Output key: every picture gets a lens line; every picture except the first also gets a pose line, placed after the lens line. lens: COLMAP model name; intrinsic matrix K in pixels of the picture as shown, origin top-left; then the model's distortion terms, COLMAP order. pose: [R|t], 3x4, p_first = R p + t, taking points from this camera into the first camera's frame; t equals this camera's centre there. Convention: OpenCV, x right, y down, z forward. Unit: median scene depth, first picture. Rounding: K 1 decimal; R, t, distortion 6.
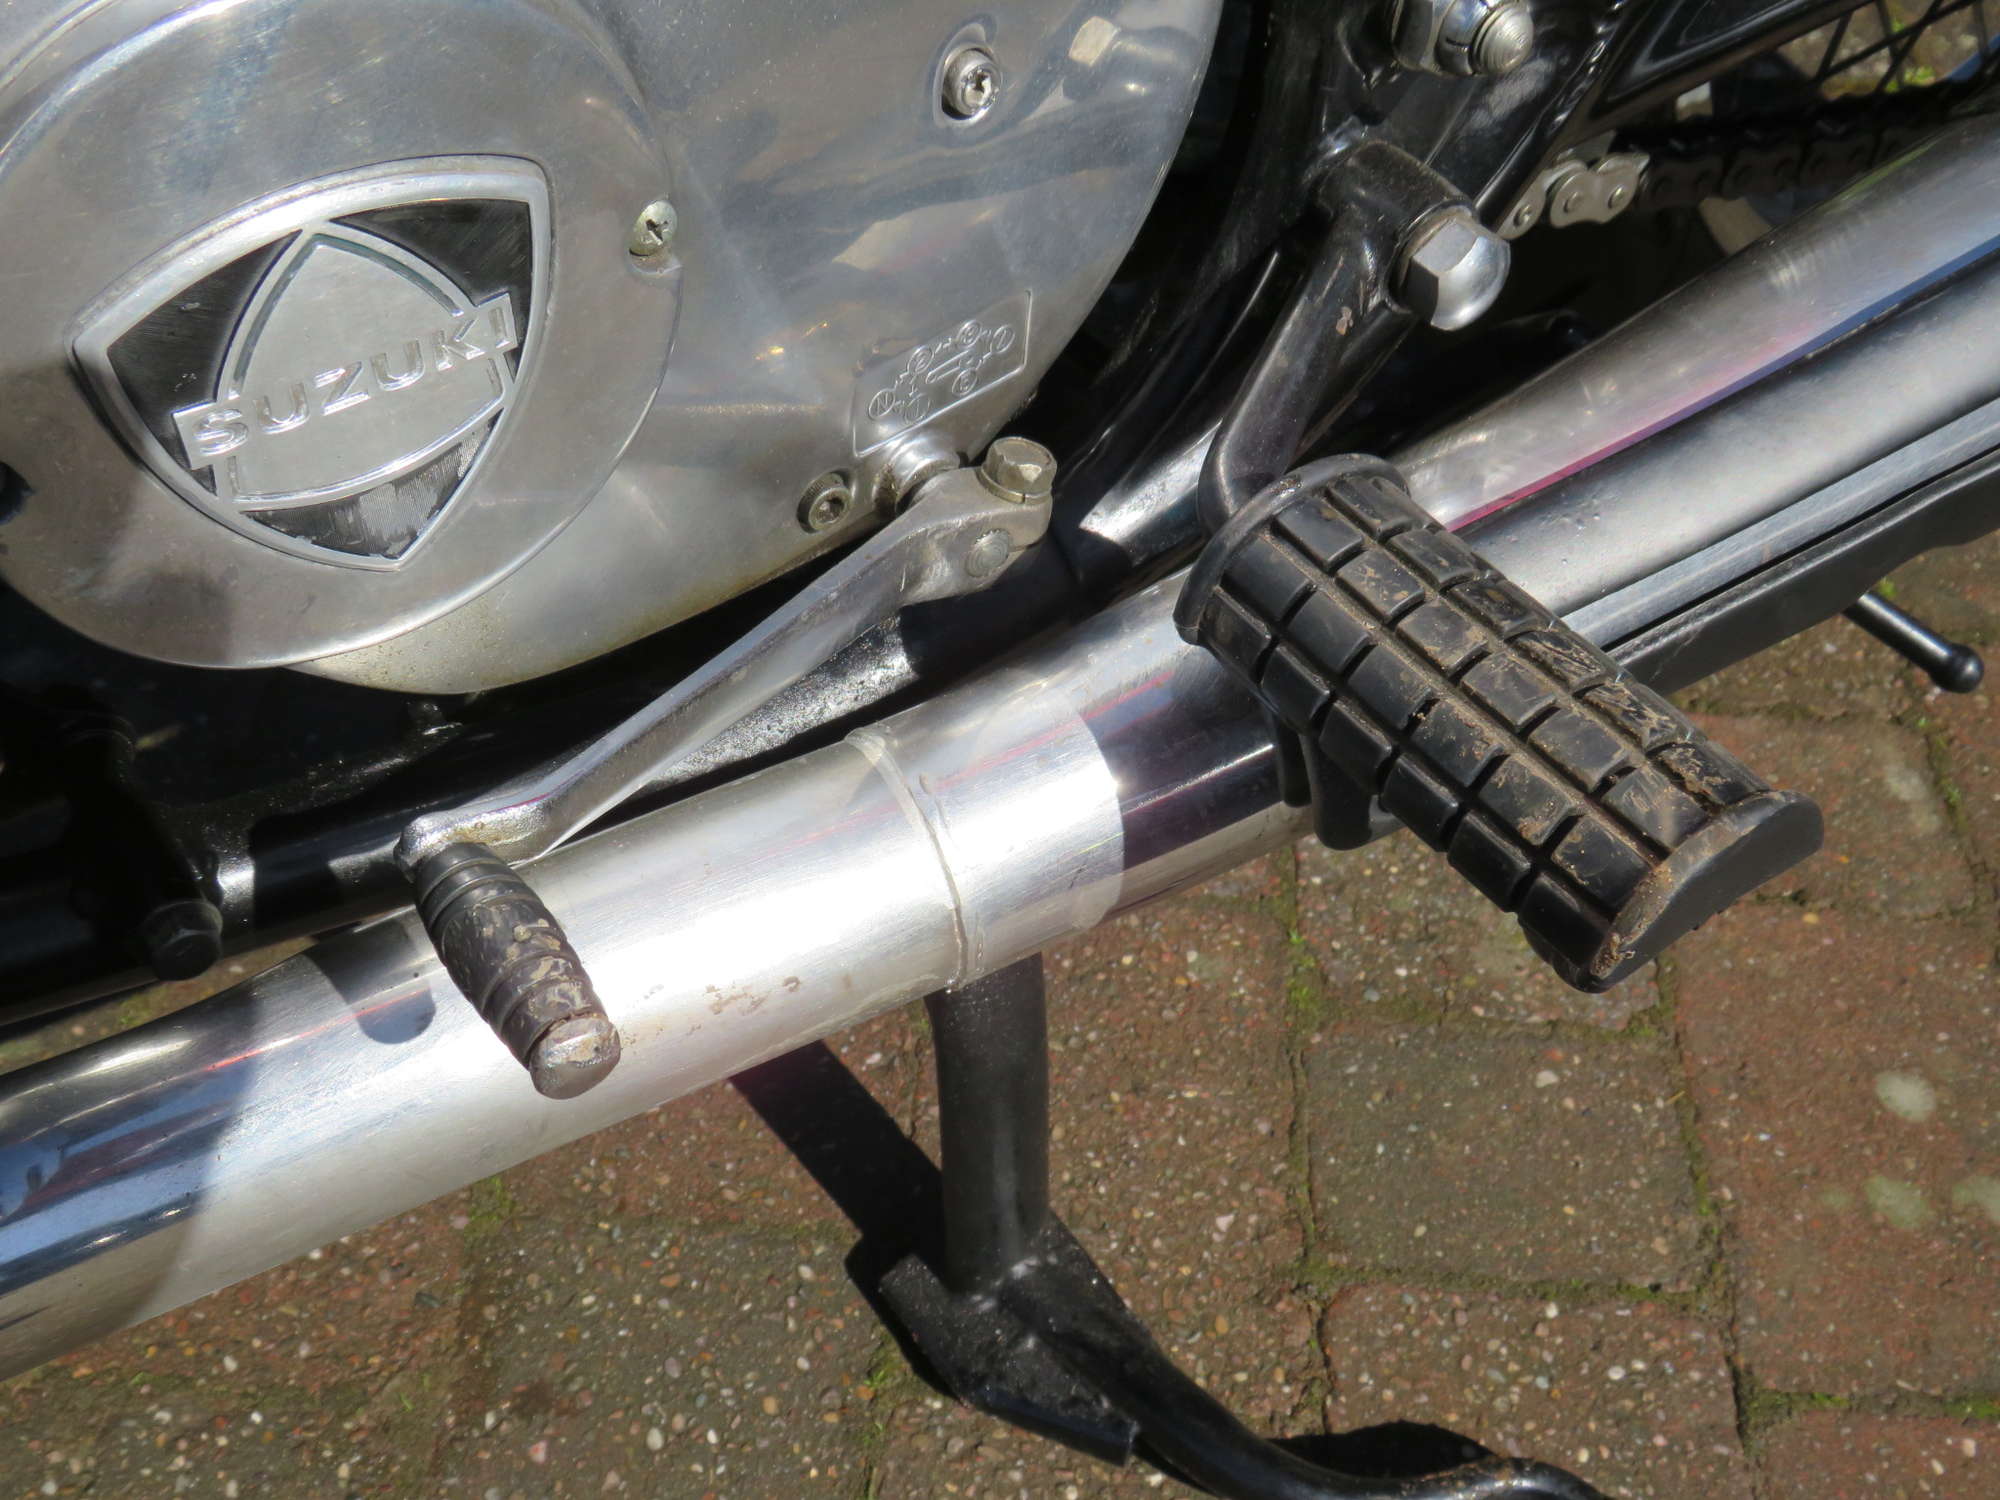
lens RADIAL K [[2086.0, 0, 1001.0], [0, 2086.0, 754.7], [0, 0, 1]] dist [-0.059000, 0.000000]
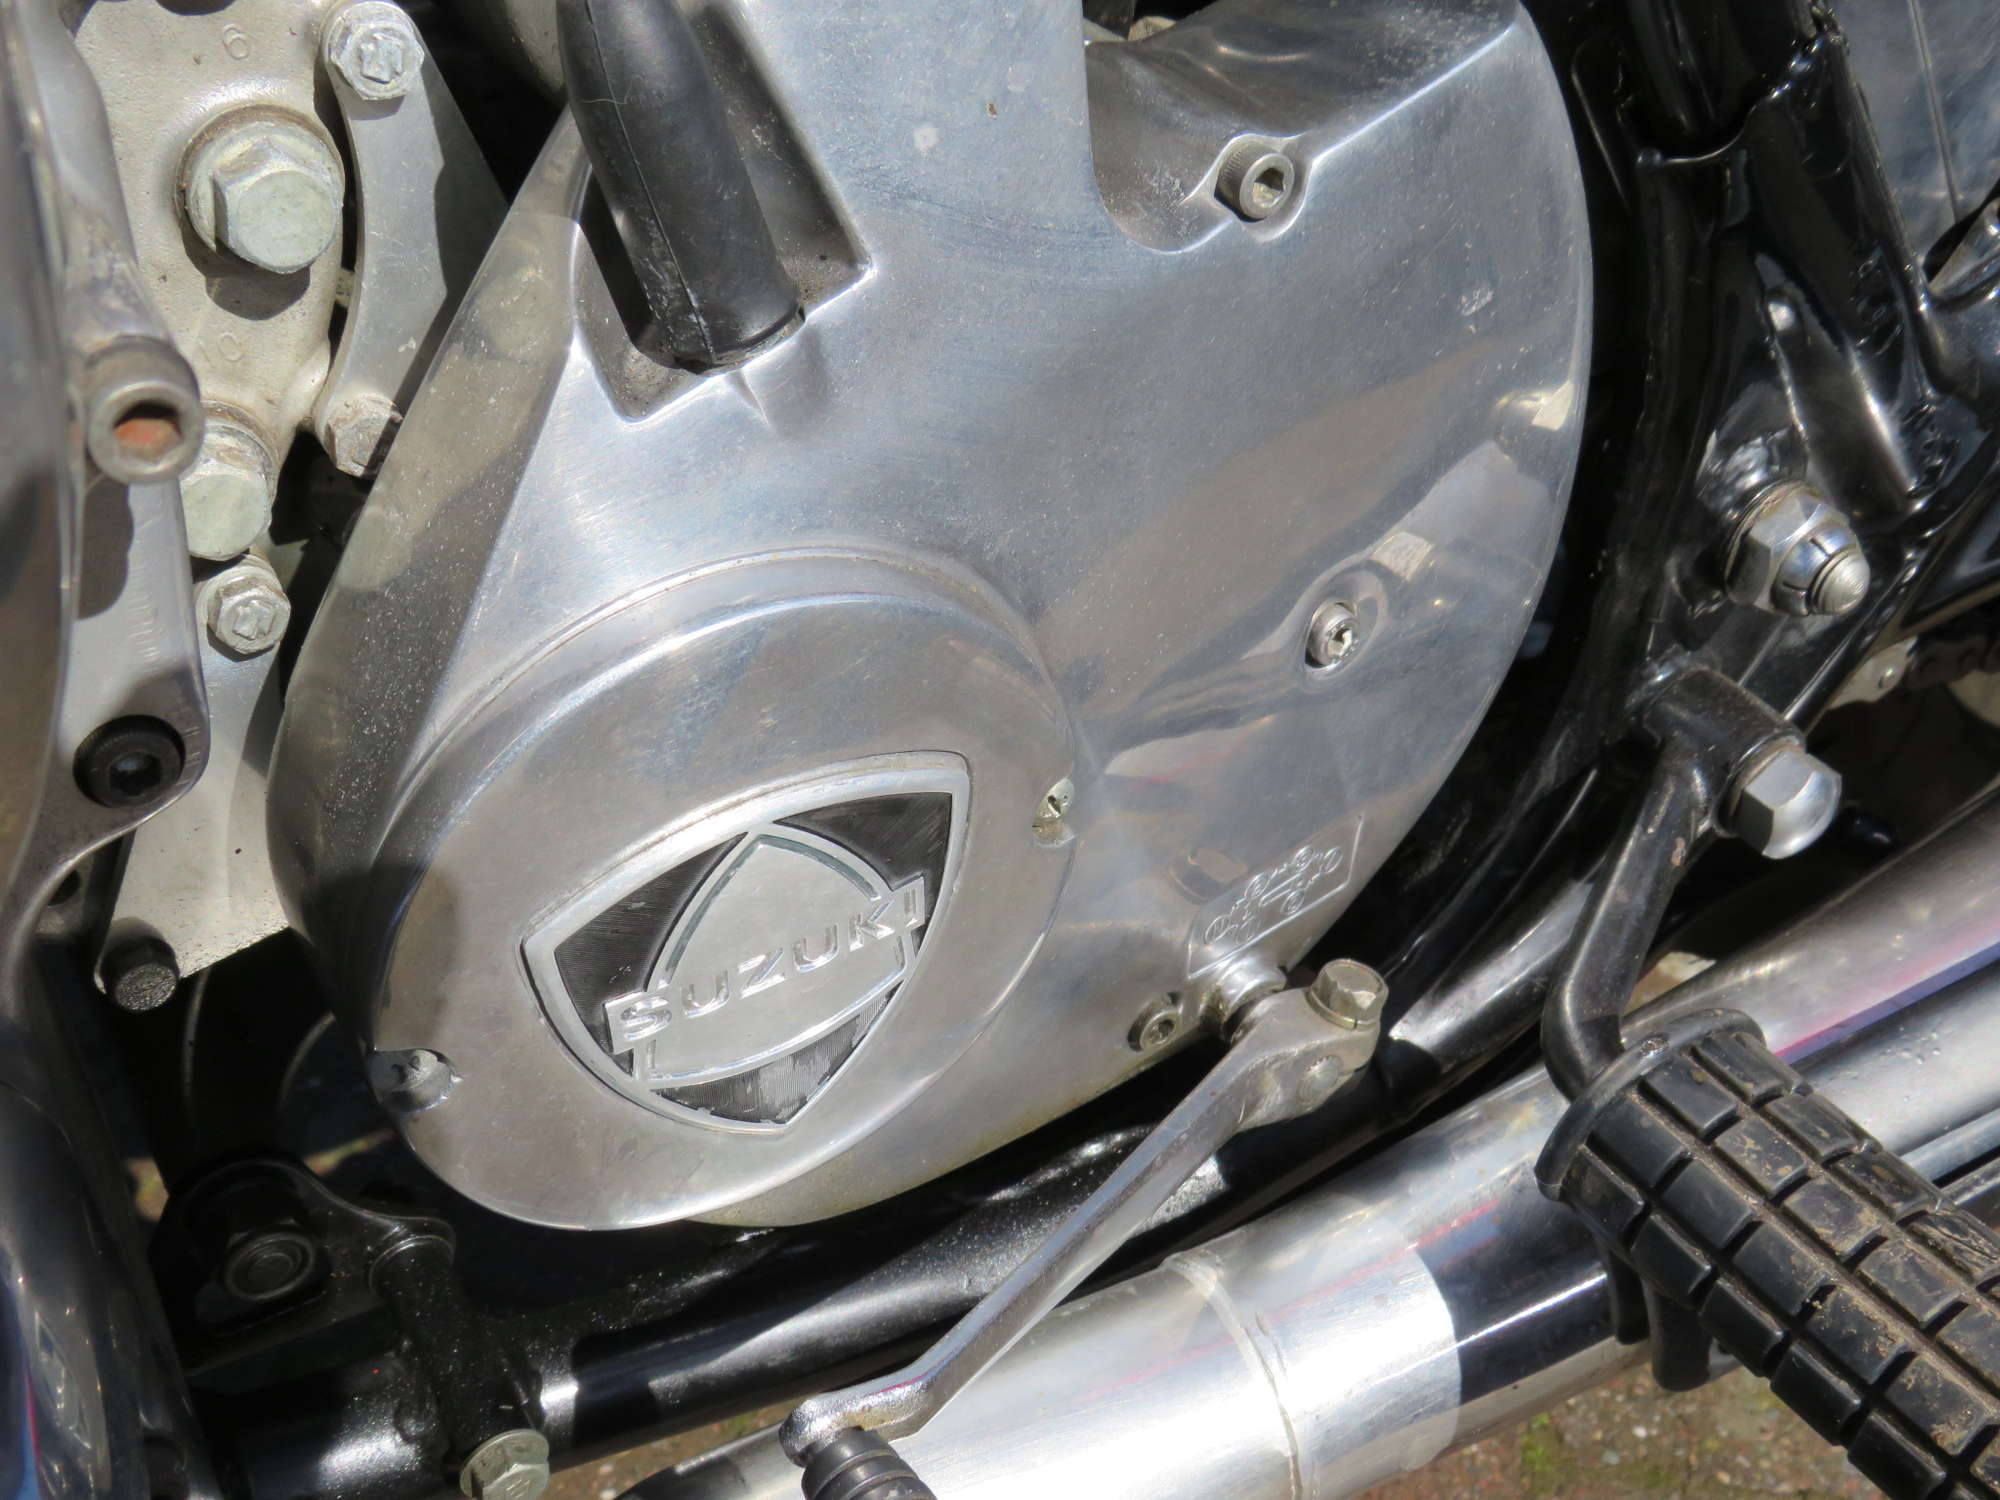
lens RADIAL K [[2086.0, 0, 994.7], [0, 2086.0, 747.4], [0, 0, 1]] dist [-0.059000, 0.000000]
pose [[0.998389, 0.019128, -0.053422, -0.113975], [-0.027252, 0.987419, -0.155758, -0.097021], [0.049771, 0.156963, 0.986350, -0.007478]]
